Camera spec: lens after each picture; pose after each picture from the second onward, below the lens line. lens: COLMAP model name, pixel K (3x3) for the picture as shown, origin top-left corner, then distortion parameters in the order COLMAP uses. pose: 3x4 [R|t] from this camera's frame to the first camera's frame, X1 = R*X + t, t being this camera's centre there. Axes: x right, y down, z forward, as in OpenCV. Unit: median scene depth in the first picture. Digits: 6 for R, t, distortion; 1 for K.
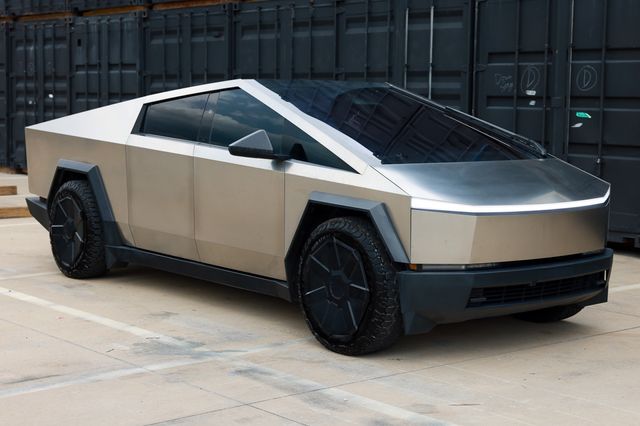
lens RADIAL K [[1128.3, 0, 306.0], [0, 1128.3, 212.1], [0, 0, 1]] dist [0.130821, -0.031819]
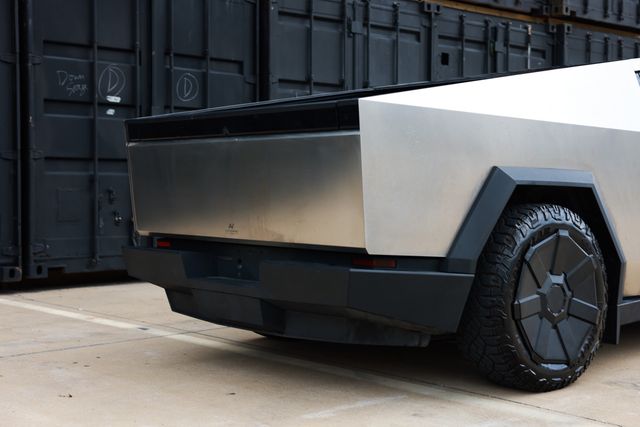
lens RADIAL K [[1006.3, 0, 320.0], [0, 1006.3, 213.5], [0, 0, 1]] dist [0.128906, 0.031782]
pose [[-0.039269, -0.046140, 0.998163, -0.495820], [0.100991, 0.993635, 0.049904, -0.042809], [-0.994112, 0.102765, -0.034359, 0.833330]]
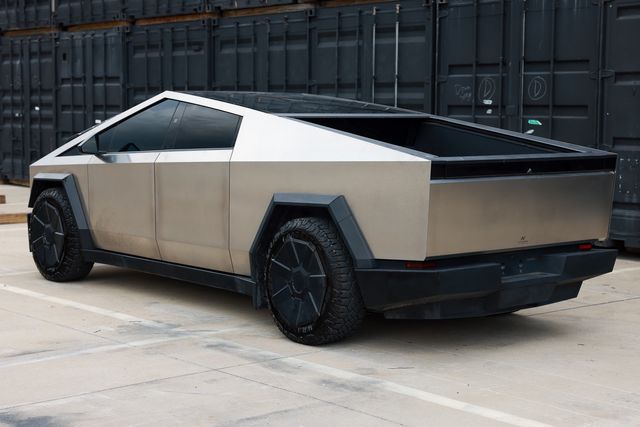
lens RADIAL K [[1151.0, 0, 306.4], [0, 1151.0, 214.4], [0, 0, 1]] dist [0.170729, -0.058232]
pose [[0.999919, -0.008686, 0.009355, 0.014350], [0.008774, 0.999917, -0.009439, 0.009487], [-0.009272, 0.009520, 0.999912, -0.087272]]
